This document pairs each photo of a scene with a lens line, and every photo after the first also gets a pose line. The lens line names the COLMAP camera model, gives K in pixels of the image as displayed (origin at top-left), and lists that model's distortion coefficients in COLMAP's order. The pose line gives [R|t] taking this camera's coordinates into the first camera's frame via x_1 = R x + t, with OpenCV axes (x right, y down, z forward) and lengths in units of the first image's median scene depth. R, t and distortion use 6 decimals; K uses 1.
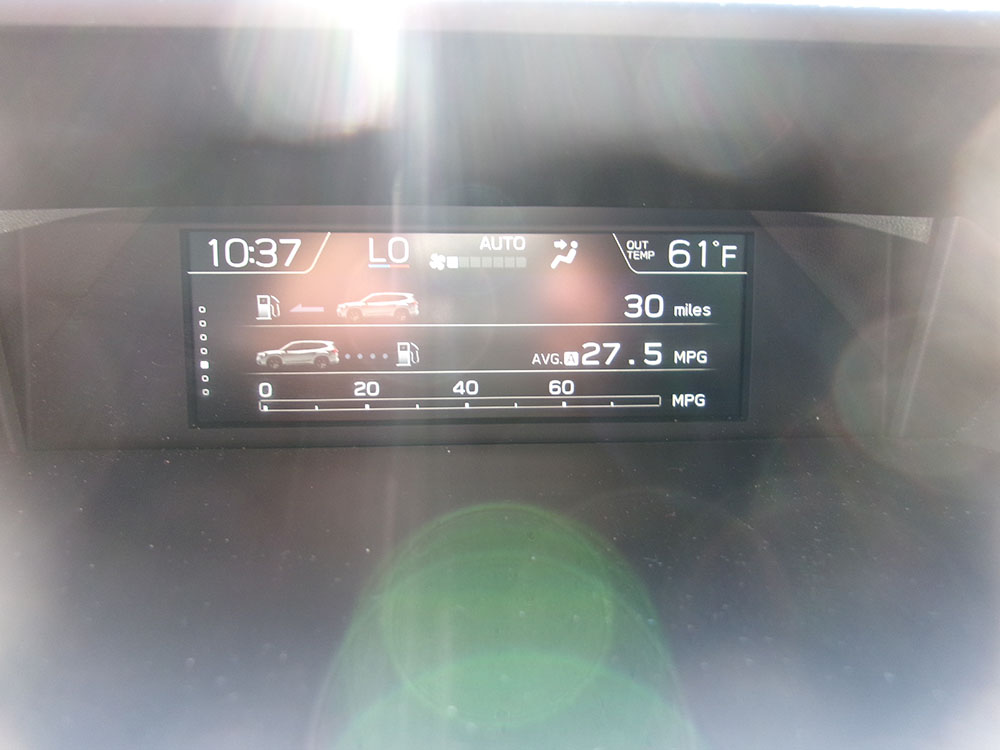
lens RADIAL K [[754.4, 0, 501.2], [0, 754.4, 373.6], [0, 0, 1]] dist [-0.036389, 0.022836]
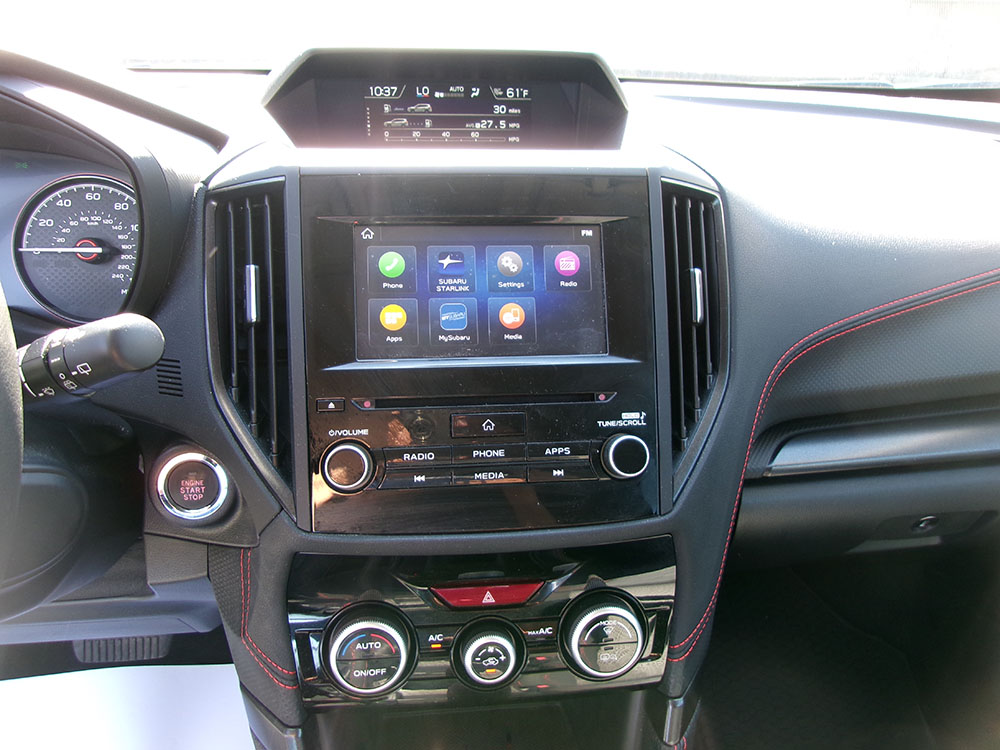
lens RADIAL K [[754.4, 0, 506.6], [0, 754.4, 376.1], [0, 0, 1]] dist [-0.036389, 0.022836]
pose [[0.998828, -0.007049, 0.047894, 0.053544], [-0.003047, 0.978227, 0.207517, 0.373223], [-0.048314, -0.207419, 0.977058, -2.476621]]
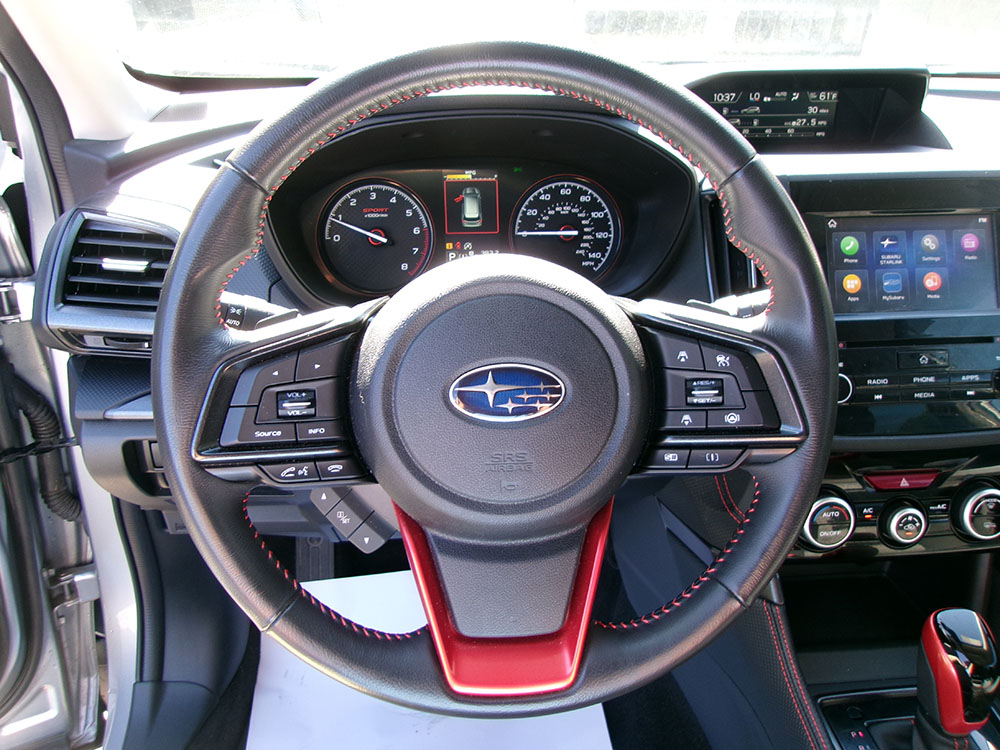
lens RADIAL K [[754.4, 0, 490.6], [0, 754.4, 376.3], [0, 0, 1]] dist [-0.036389, 0.022836]
pose [[0.999862, -0.015741, 0.005259, -1.606487], [0.013764, 0.963554, 0.267158, 0.196495], [-0.009273, -0.267049, 0.963638, -3.289022]]
